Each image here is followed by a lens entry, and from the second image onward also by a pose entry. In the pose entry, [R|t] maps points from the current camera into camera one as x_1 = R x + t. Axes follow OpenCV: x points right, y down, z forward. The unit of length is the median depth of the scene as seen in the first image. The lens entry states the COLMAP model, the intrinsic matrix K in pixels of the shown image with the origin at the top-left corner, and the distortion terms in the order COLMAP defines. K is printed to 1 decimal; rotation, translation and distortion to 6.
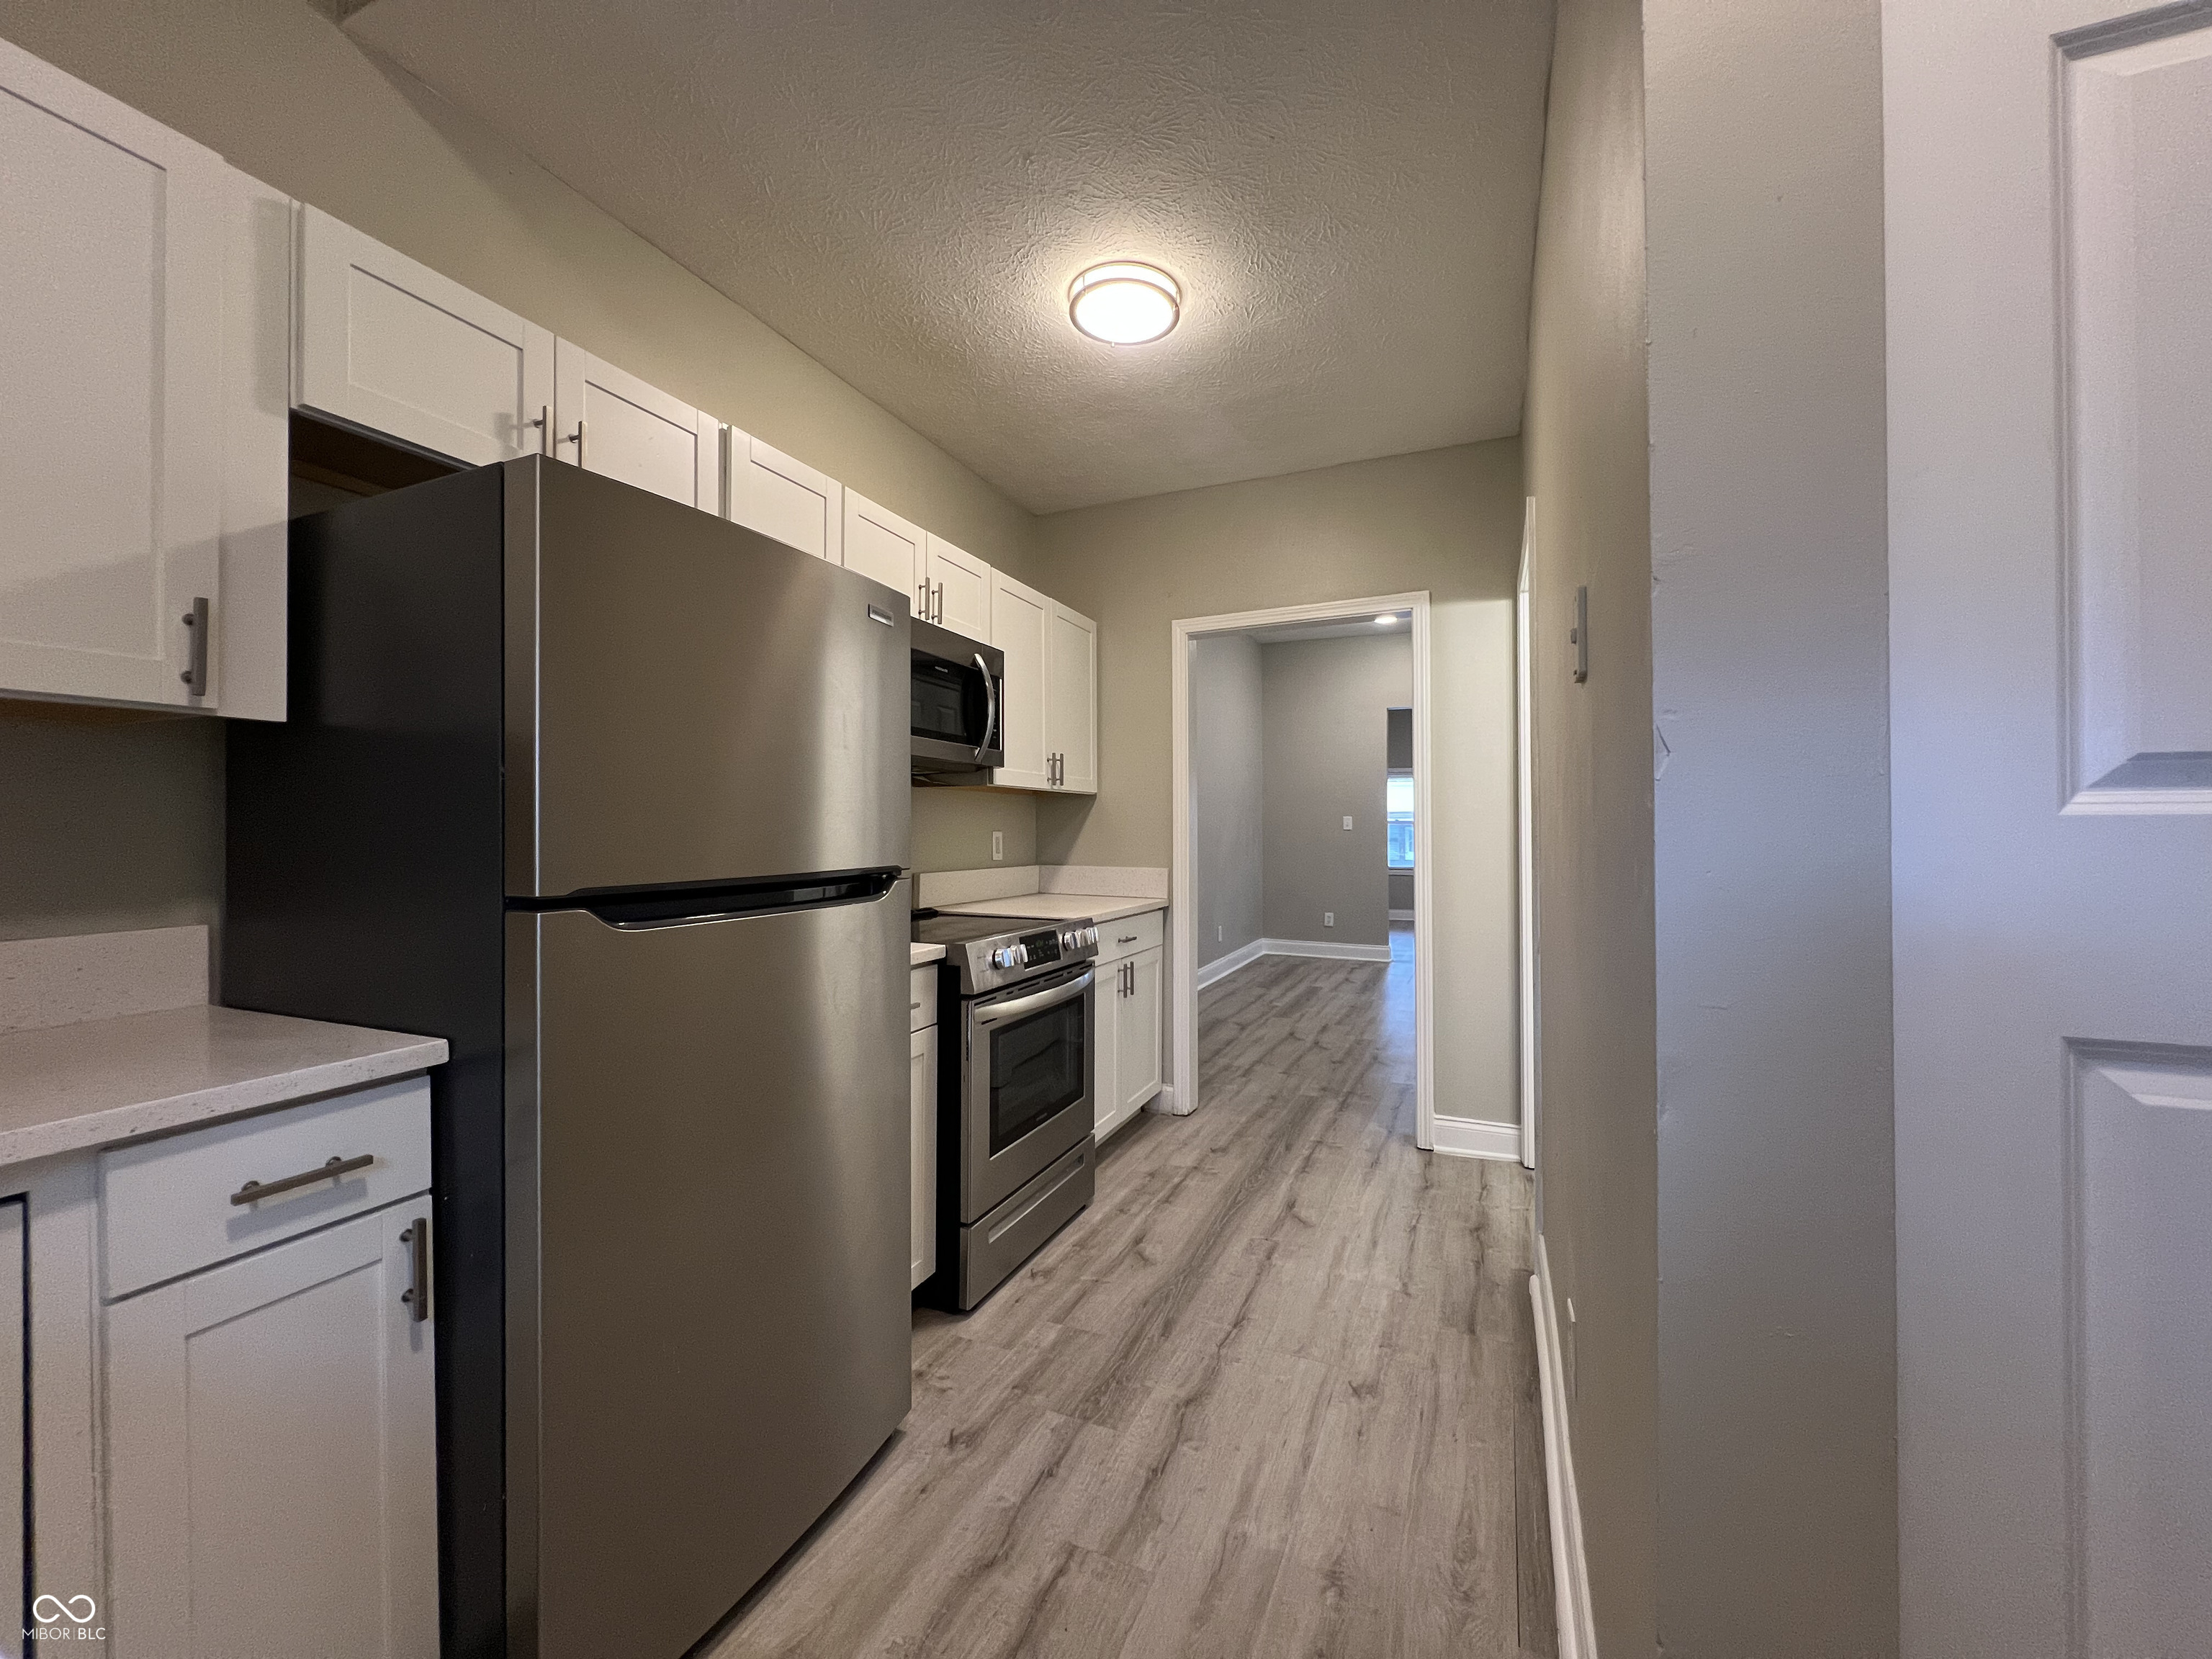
lens RADIAL K [[894.1, 0, 1107.2], [0, 894.1, 828.3], [0, 0, 1]] dist [-0.000011, -0.000029]
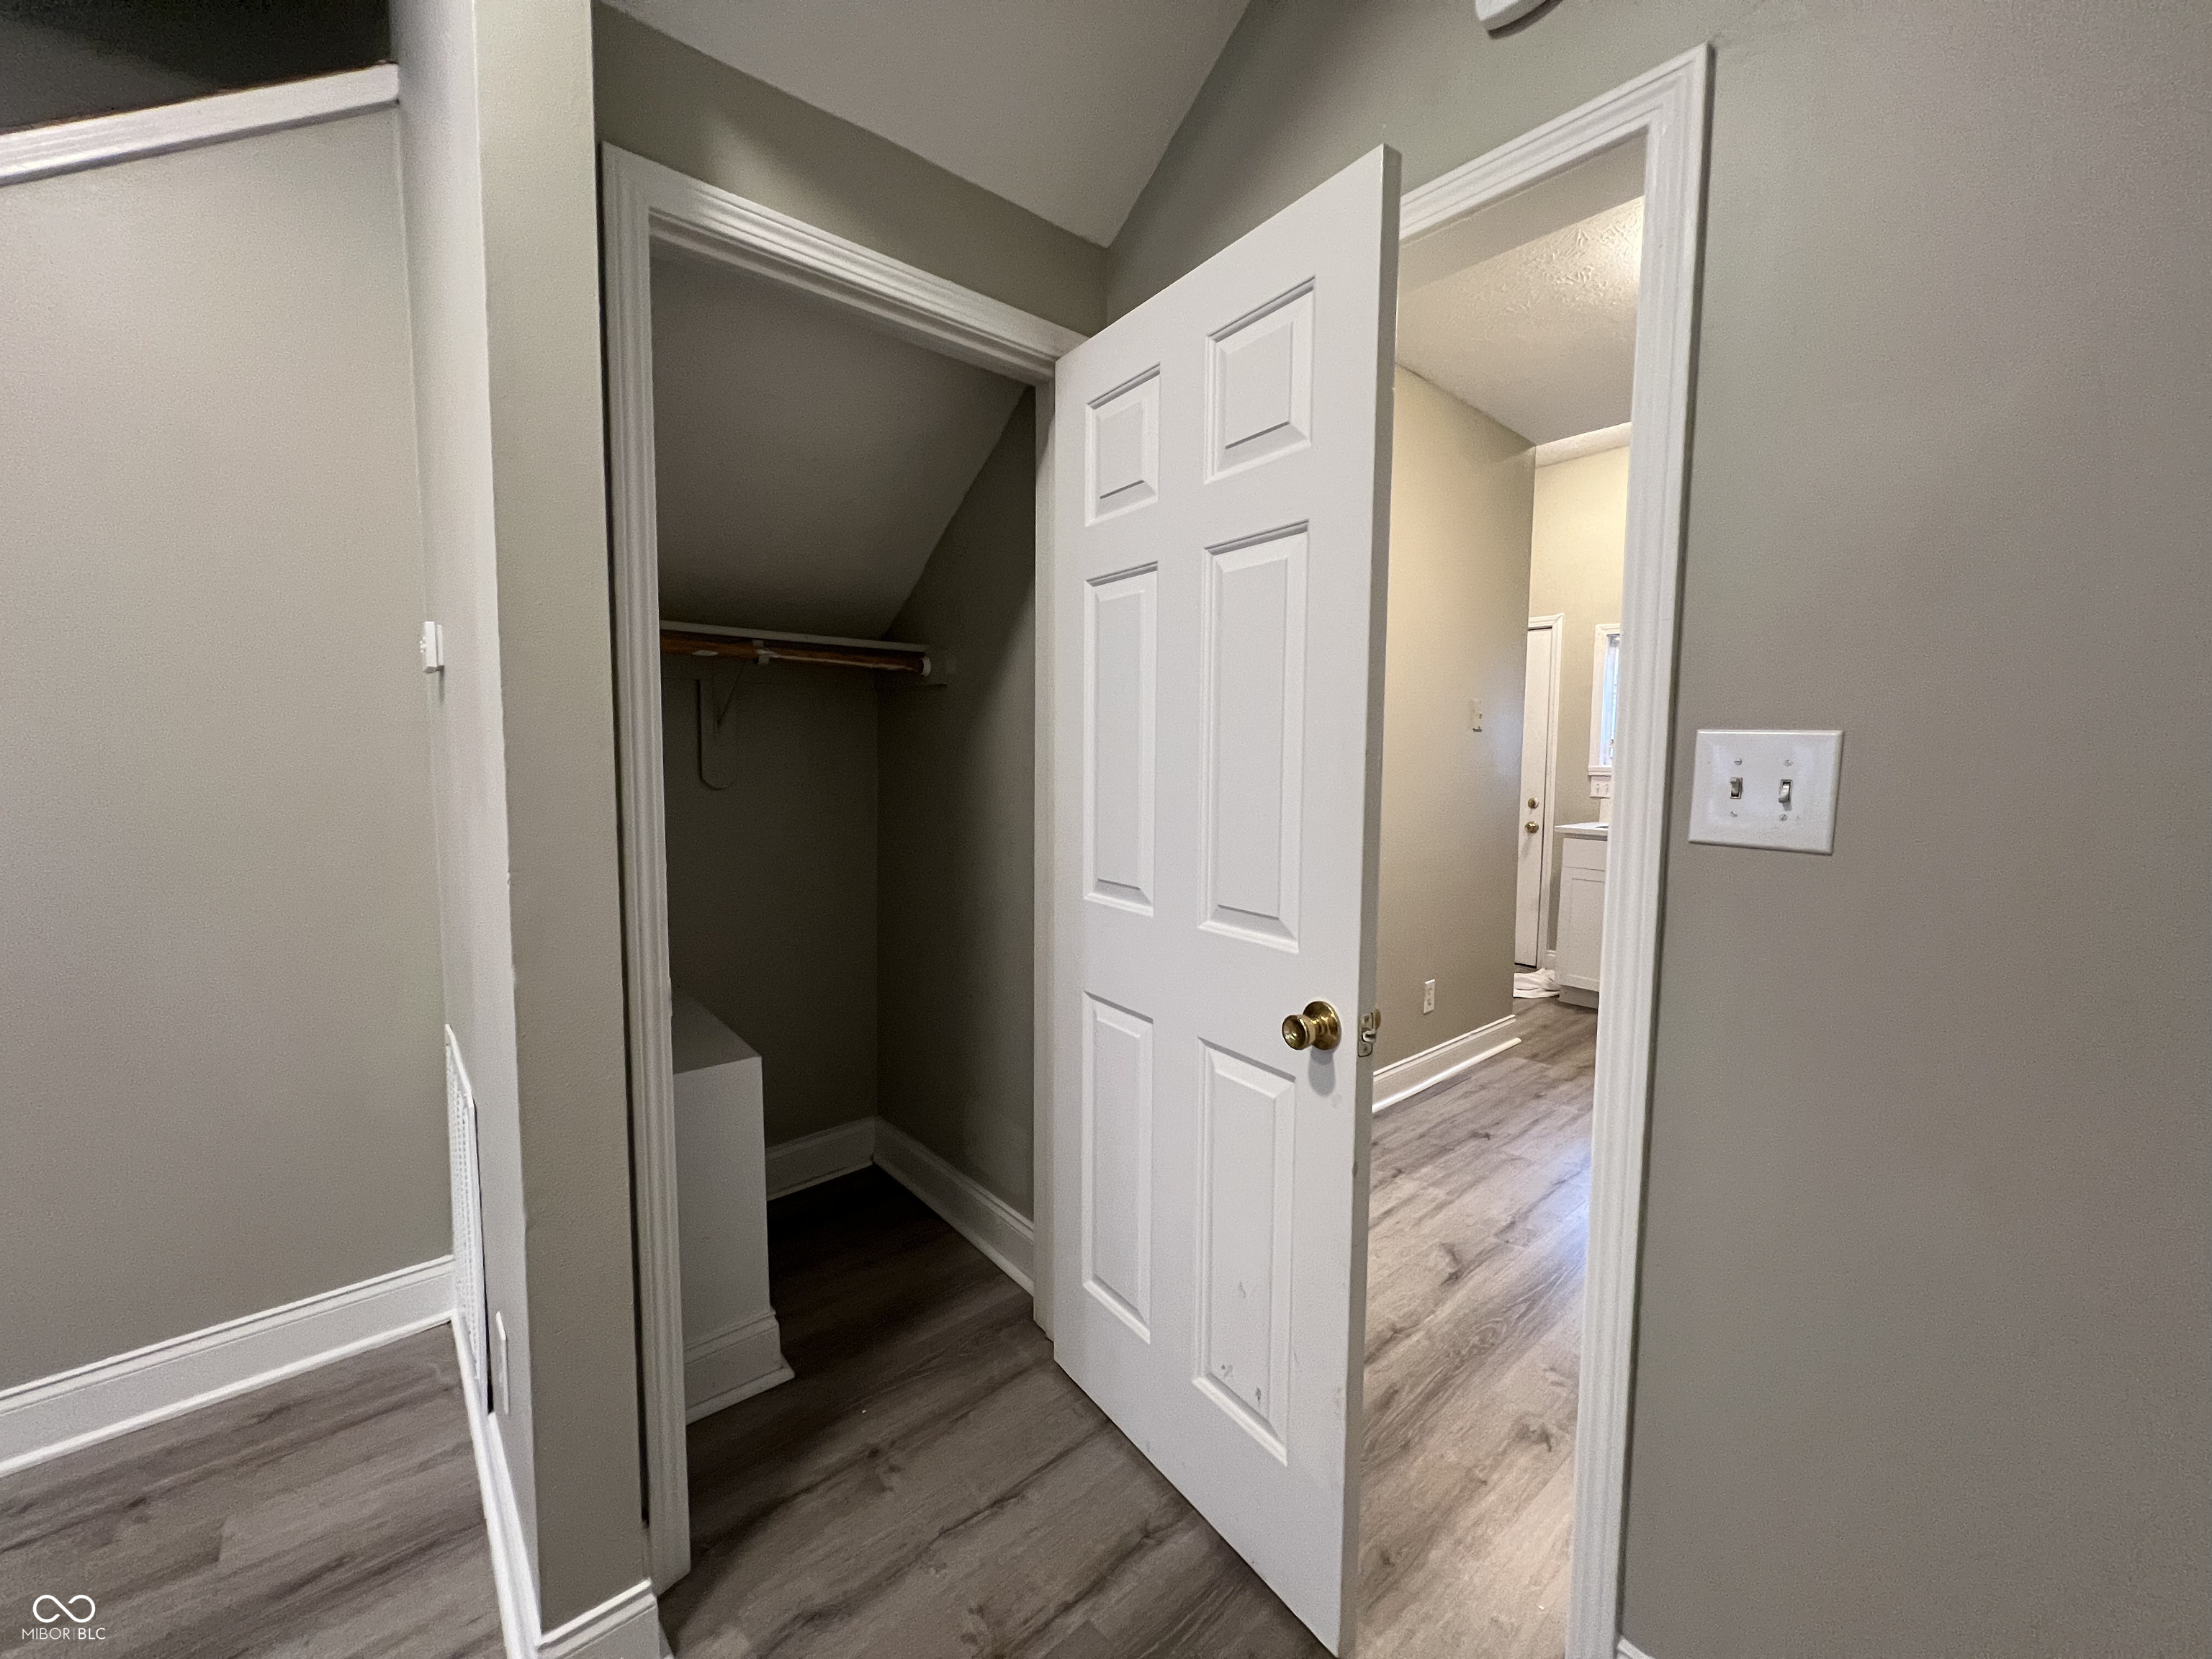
lens RADIAL K [[894.1, 0, 1100.9], [0, 894.1, 830.8], [0, 0, 1]] dist [-0.000011, -0.000029]
pose [[-0.908723, -0.048532, 0.414569, 0.188569], [-0.013060, 0.996037, 0.087975, -0.033019], [-0.417196, 0.074531, -0.905755, 1.885387]]
